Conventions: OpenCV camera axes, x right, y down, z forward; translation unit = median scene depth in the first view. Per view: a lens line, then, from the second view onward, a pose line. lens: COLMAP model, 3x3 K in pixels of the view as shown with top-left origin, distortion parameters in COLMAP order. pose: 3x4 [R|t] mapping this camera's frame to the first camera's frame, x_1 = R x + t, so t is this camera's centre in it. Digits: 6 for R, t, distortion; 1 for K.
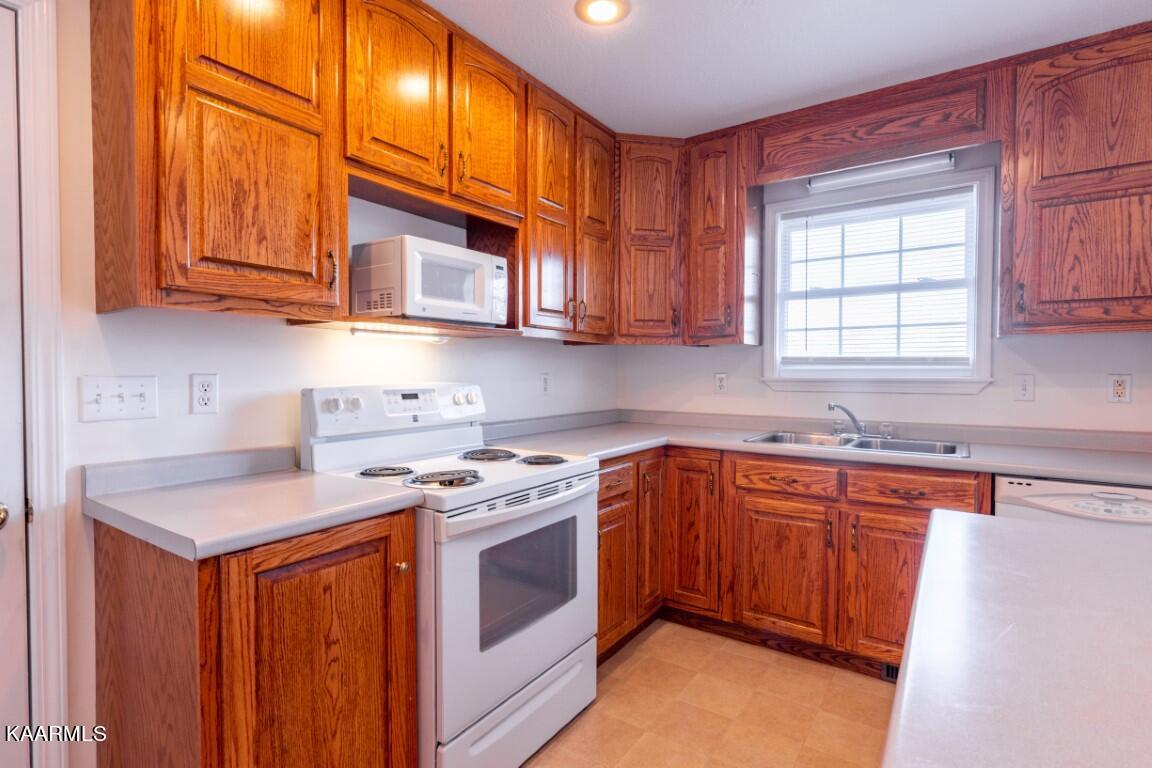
lens RADIAL K [[549.3, 0, 576.0], [0, 549.3, 384.0], [0, 0, 1]] dist [0.001489, -0.000089]
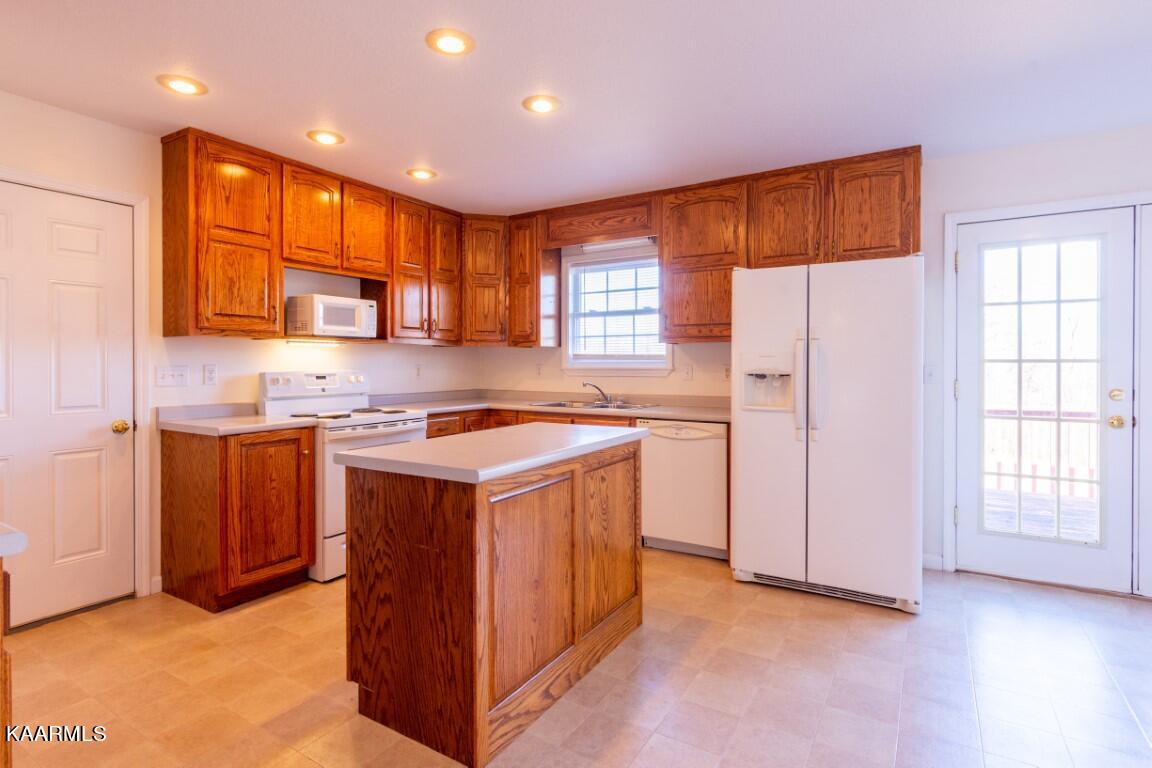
lens RADIAL K [[558.9, 0, 567.6], [0, 558.9, 367.1], [0, 0, 1]] dist [0.002690, 0.000429]
pose [[0.998965, -0.001305, 0.045467, 0.421661], [0.002041, 0.999867, -0.016152, 0.019681], [-0.045440, 0.016228, 0.998835, -0.865744]]
